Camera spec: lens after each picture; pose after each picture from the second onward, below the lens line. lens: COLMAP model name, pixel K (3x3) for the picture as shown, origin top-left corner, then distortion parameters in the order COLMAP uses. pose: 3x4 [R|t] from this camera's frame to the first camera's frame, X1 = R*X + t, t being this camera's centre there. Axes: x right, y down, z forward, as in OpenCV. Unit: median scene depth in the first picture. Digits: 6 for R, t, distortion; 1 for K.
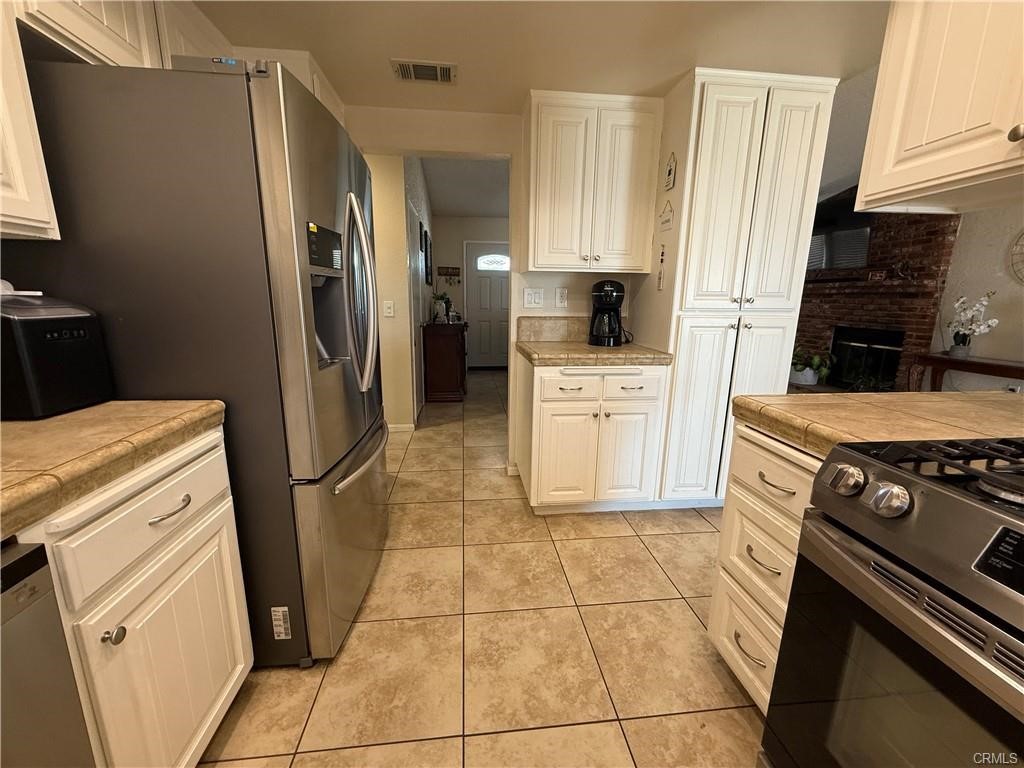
lens RADIAL K [[407.2, 0, 507.9], [0, 407.2, 383.6], [0, 0, 1]] dist [-0.002226, 0.000590]
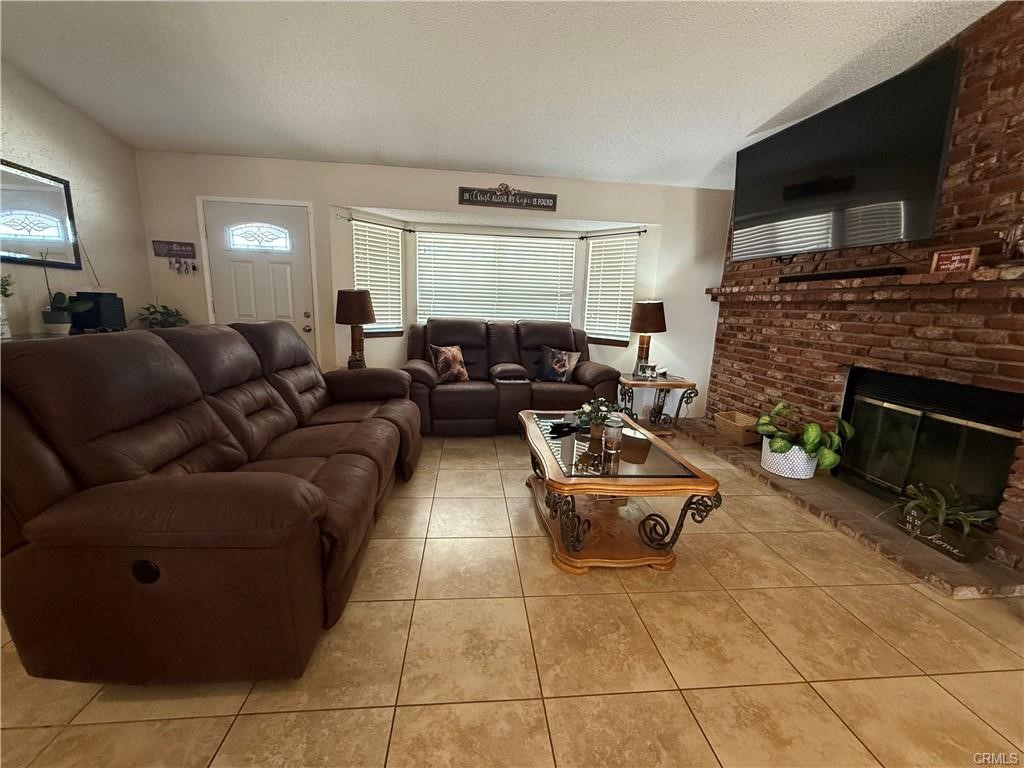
lens RADIAL K [[407.2, 0, 507.9], [0, 407.2, 383.6], [0, 0, 1]] dist [-0.002226, 0.000590]
pose [[0.999673, 0.024855, -0.006001, 0.443632], [-0.024963, 0.999515, -0.018595, -0.115258], [0.005536, 0.018739, 0.999809, 0.571953]]
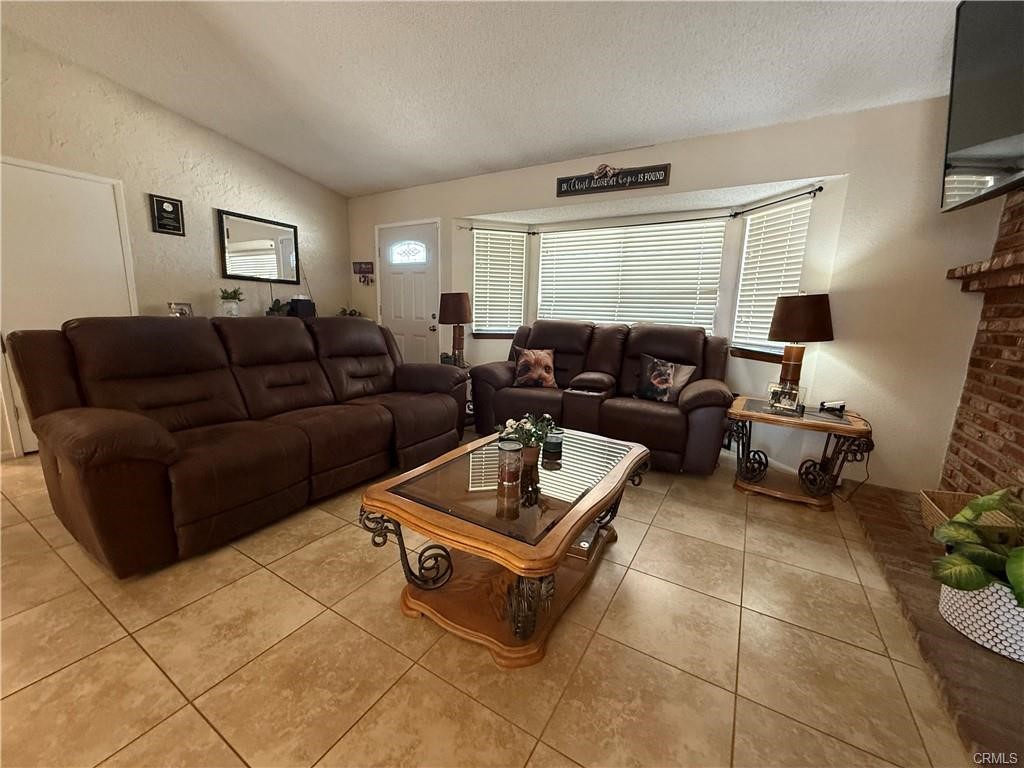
lens RADIAL K [[407.2, 0, 507.9], [0, 407.2, 383.6], [0, 0, 1]] dist [-0.002226, 0.000590]
pose [[0.796142, 0.118047, -0.593484, 0.741018], [-0.143081, 0.989699, 0.004917, -0.133920], [0.587951, 0.081002, 0.804831, 0.739317]]
